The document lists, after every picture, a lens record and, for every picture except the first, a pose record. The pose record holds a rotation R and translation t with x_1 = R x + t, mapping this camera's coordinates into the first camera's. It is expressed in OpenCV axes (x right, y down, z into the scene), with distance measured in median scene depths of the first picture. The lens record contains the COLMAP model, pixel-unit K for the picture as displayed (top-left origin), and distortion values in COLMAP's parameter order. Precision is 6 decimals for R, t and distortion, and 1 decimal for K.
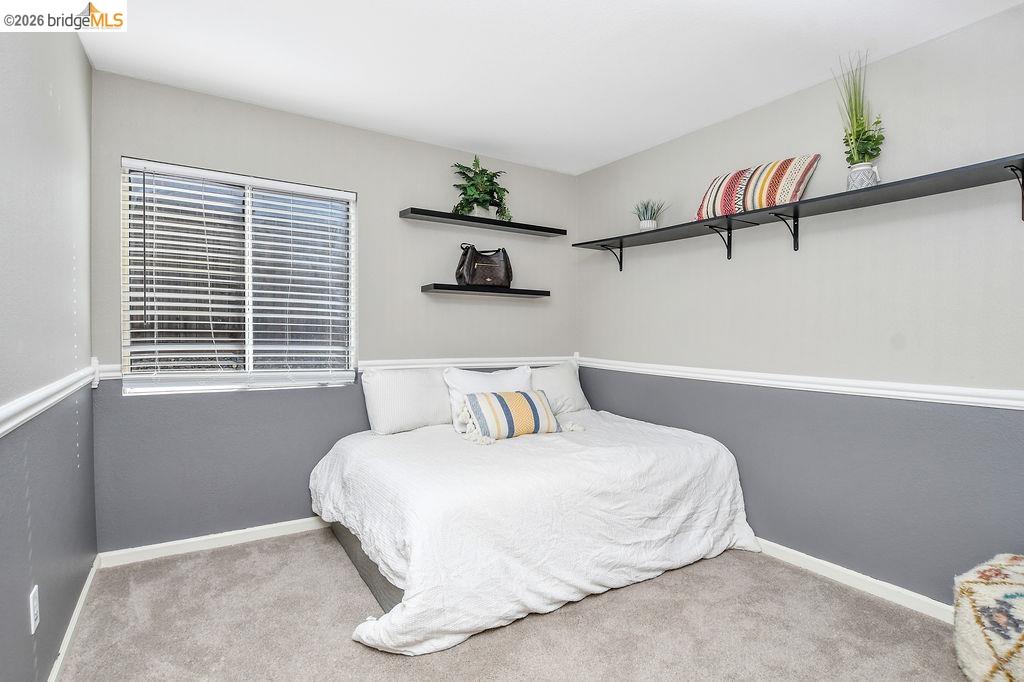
lens RADIAL K [[486.3, 0, 501.6], [0, 486.3, 343.5], [0, 0, 1]] dist [-0.009889, -0.000194]
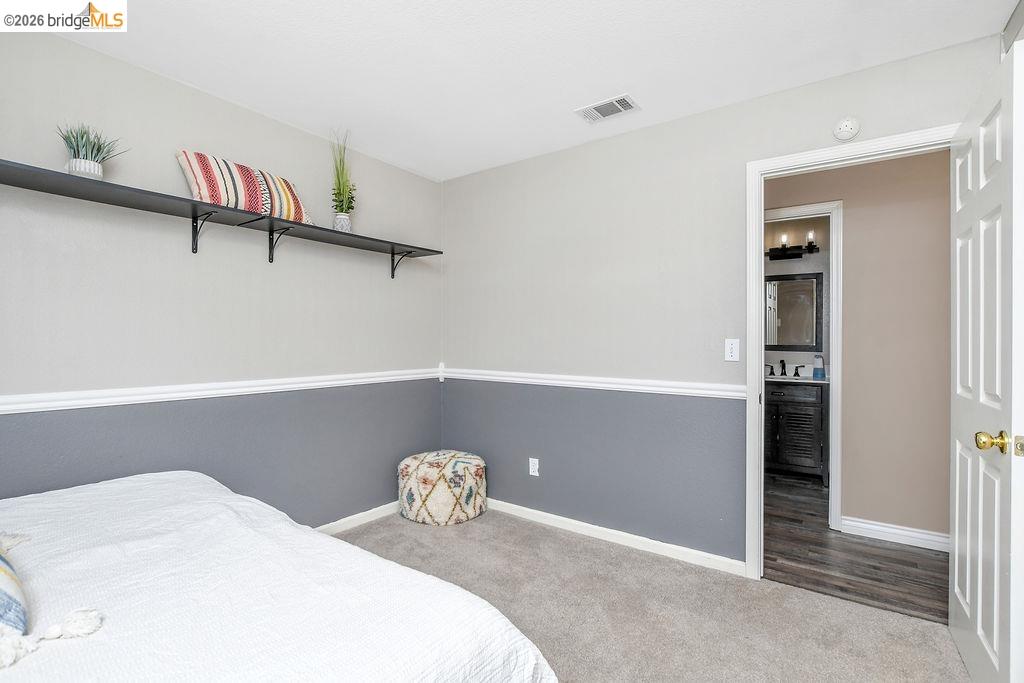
lens RADIAL K [[486.3, 0, 501.6], [0, 486.3, 344.0], [0, 0, 1]] dist [-0.009889, -0.000194]
pose [[-0.322363, -0.017289, 0.946458, -0.645173], [0.014829, 0.999618, 0.023311, -0.033671], [-0.946500, 0.021549, -0.321984, 0.972413]]
